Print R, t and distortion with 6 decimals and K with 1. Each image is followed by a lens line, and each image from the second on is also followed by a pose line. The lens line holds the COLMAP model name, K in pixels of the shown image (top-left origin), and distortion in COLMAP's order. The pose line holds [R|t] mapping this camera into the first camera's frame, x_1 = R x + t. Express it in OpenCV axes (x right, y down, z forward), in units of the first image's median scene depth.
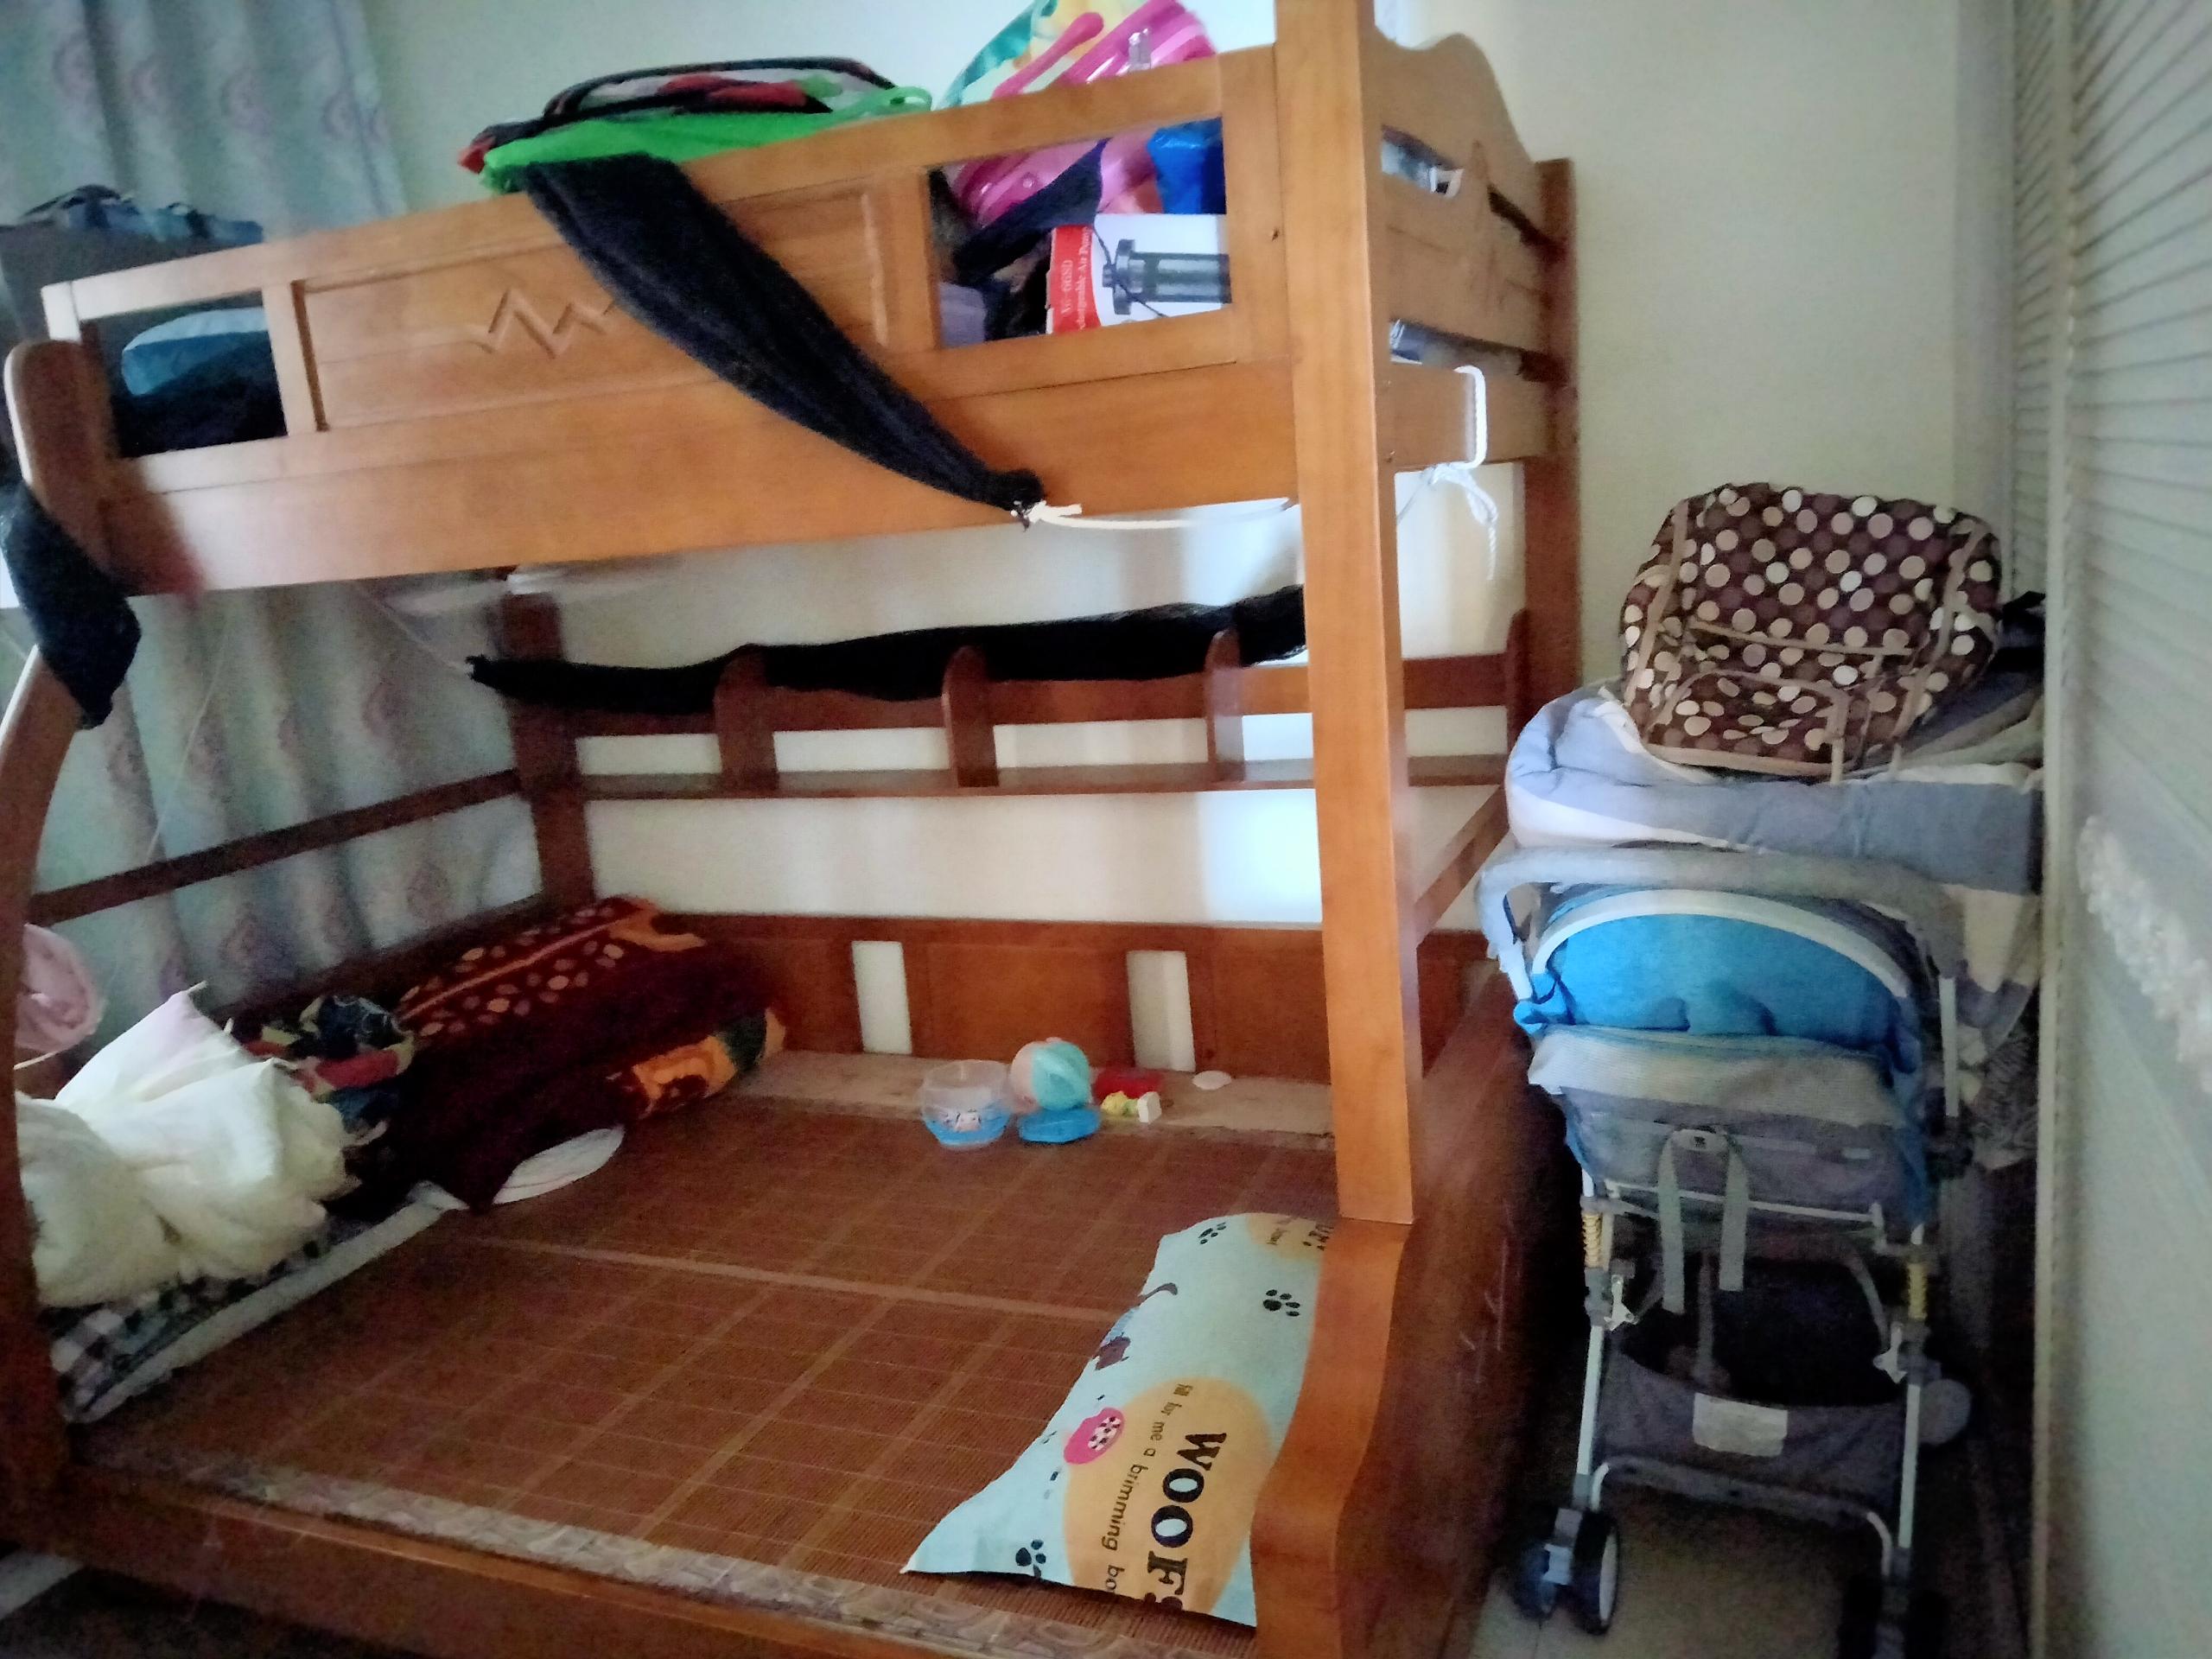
lens RADIAL K [[1662.5, 0, 1106.0], [0, 1662.5, 829.5], [0, 0, 1]] dist [0.075372, -0.108510]
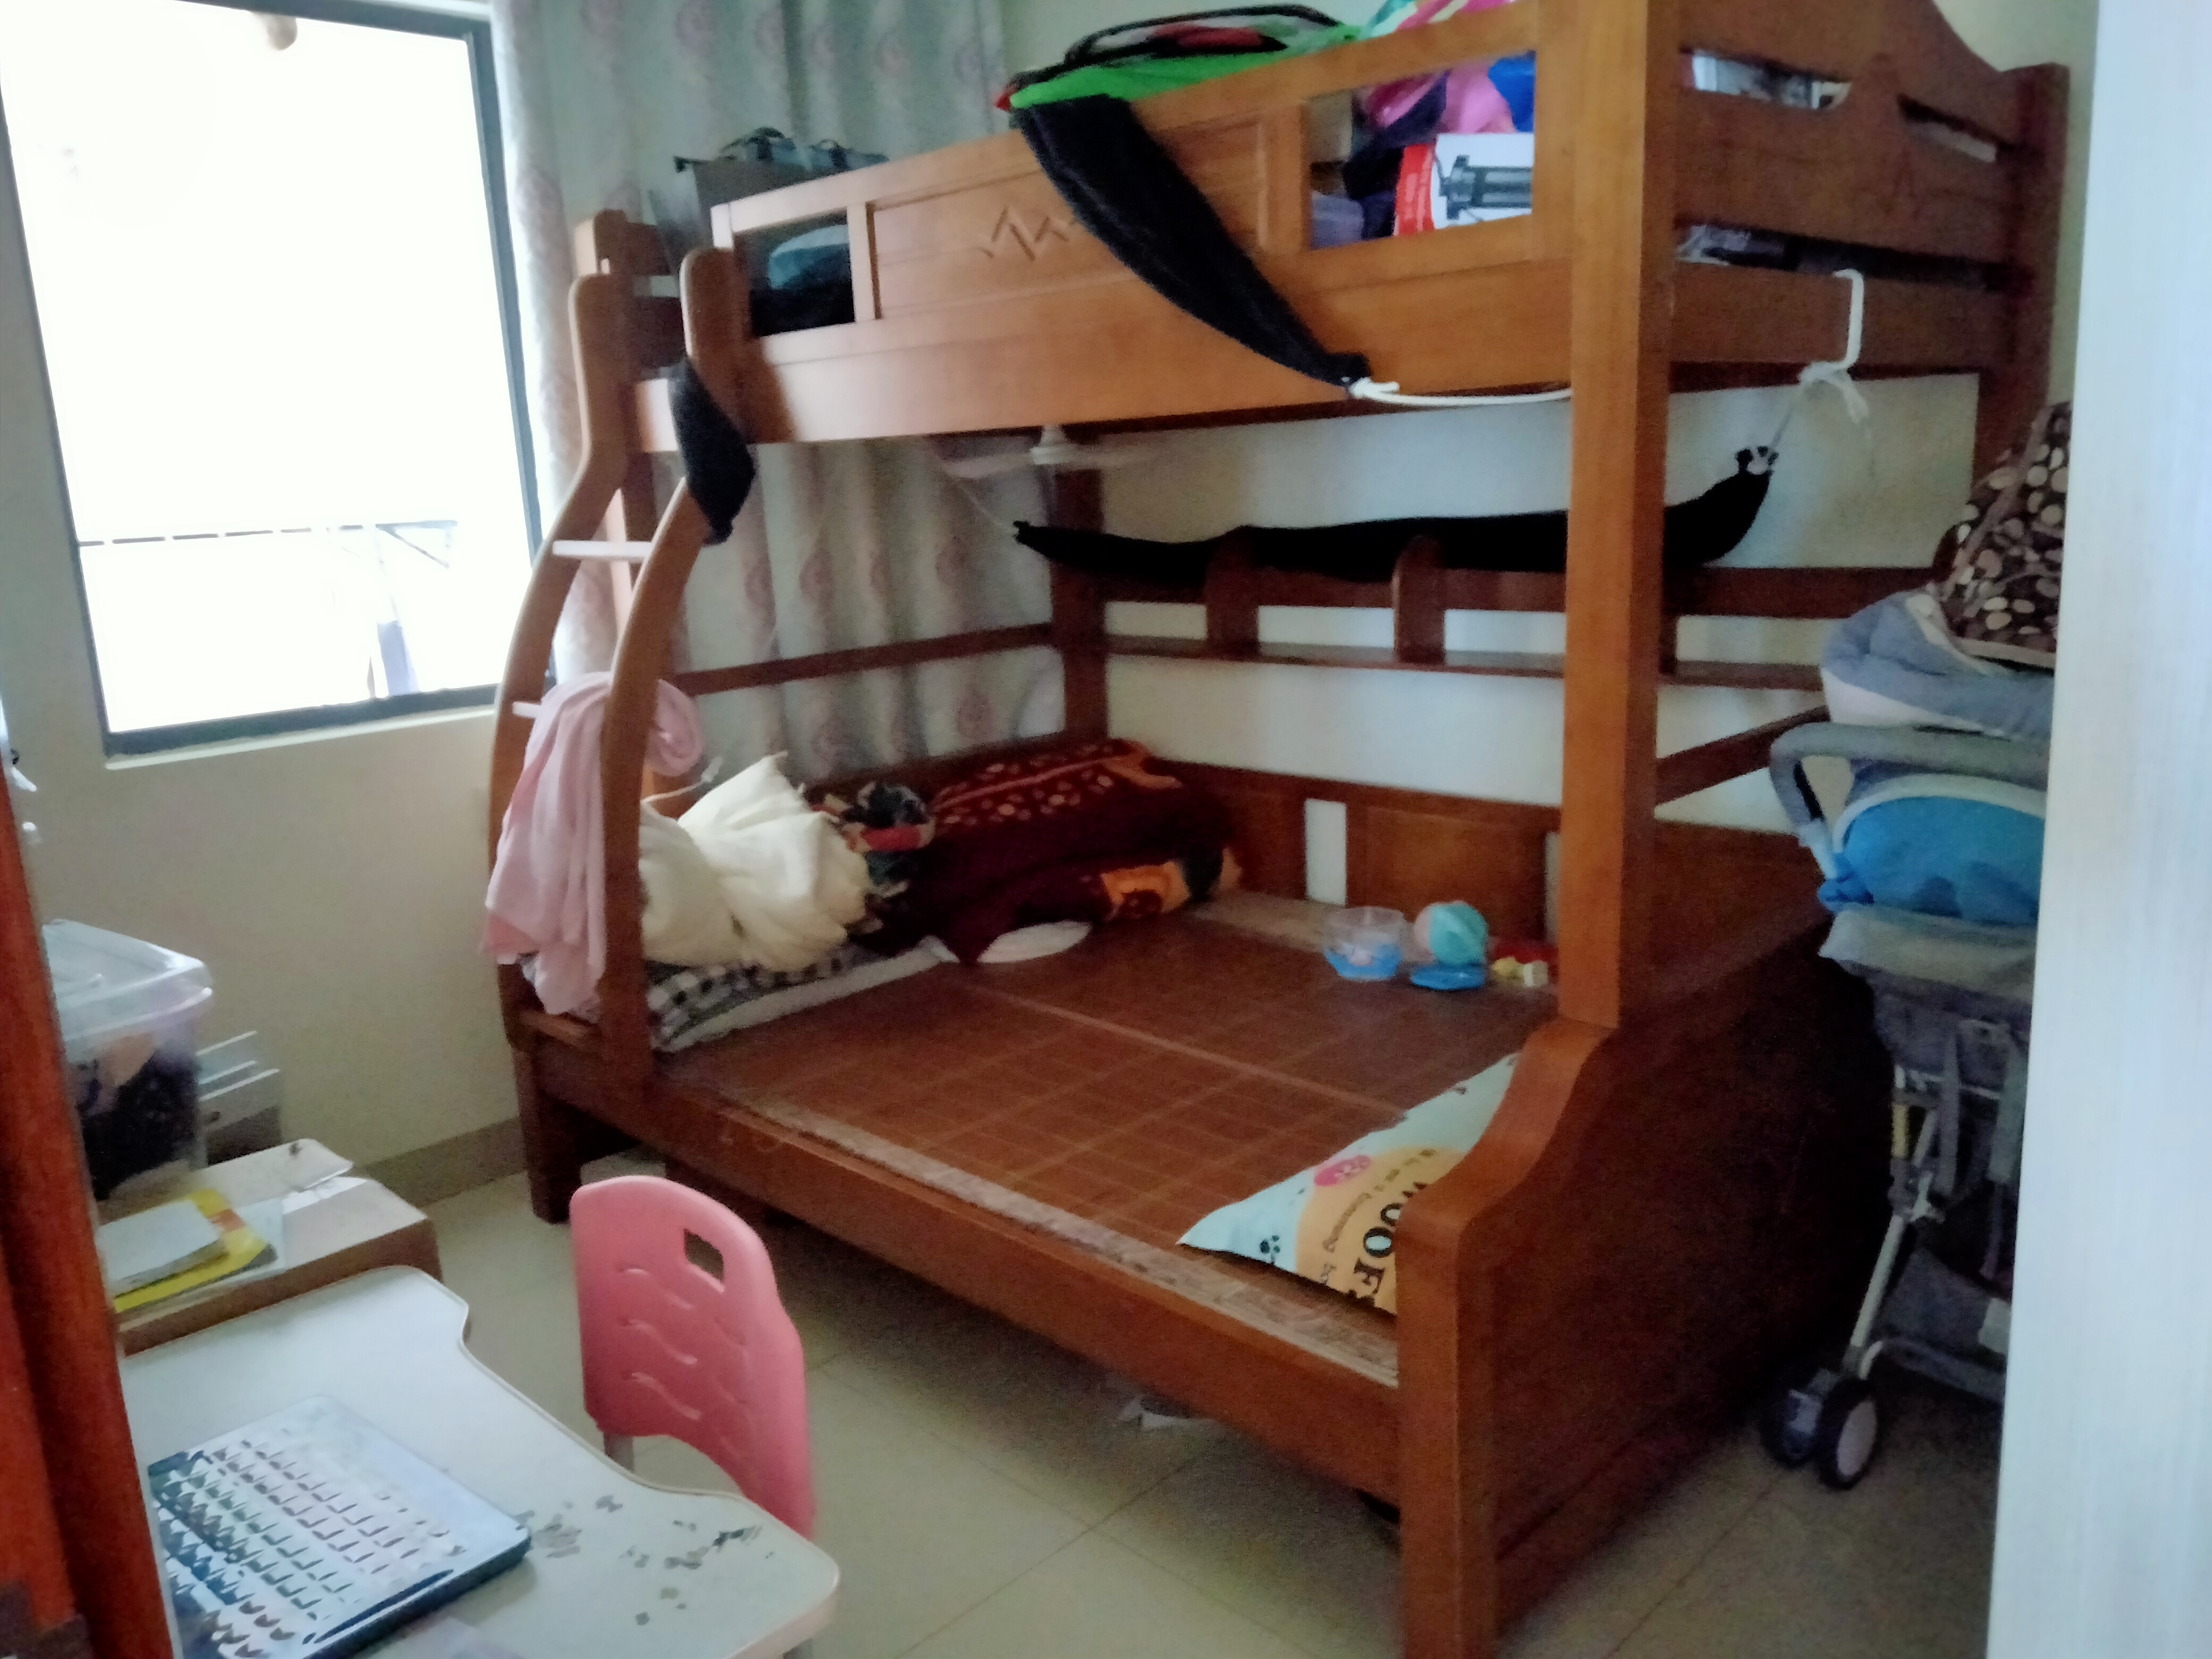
lens RADIAL K [[1662.5, 0, 1106.0], [0, 1662.5, 829.5], [0, 0, 1]] dist [0.075372, -0.108510]
pose [[0.927719, 0.123431, -0.352282, 0.187233], [-0.108427, 0.992163, 0.062091, 0.051467], [0.357185, -0.019406, 0.933832, -0.144270]]
